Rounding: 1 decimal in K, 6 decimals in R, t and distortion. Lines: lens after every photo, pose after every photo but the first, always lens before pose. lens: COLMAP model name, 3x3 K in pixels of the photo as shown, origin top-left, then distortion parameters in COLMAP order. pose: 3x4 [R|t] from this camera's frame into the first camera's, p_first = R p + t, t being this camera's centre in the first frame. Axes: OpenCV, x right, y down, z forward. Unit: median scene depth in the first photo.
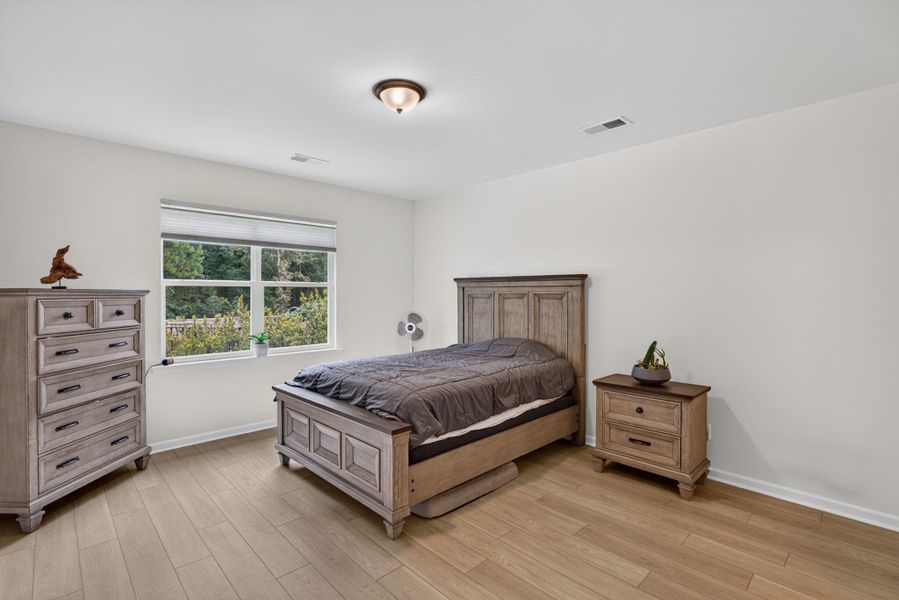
lens RADIAL K [[403.8, 0, 446.3], [0, 403.8, 298.3], [0, 0, 1]] dist [0.000976, -0.000056]
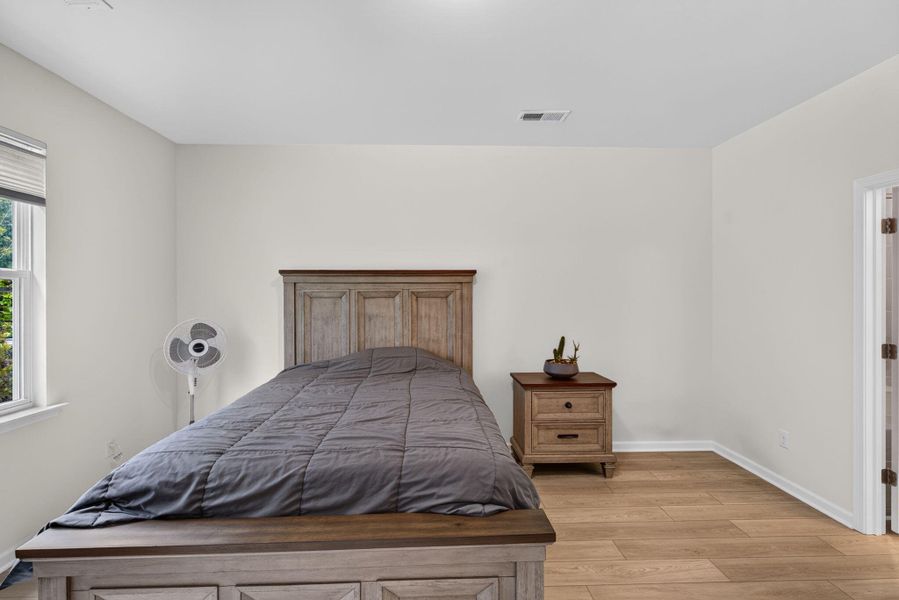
lens RADIAL K [[403.8, 0, 446.4], [0, 403.8, 295.6], [0, 0, 1]] dist [0.000976, -0.000056]
pose [[0.686108, -0.011328, 0.727411, -0.355779], [0.011823, 0.999920, 0.004421, -0.006476], [-0.727404, 0.005567, 0.686187, 0.392737]]
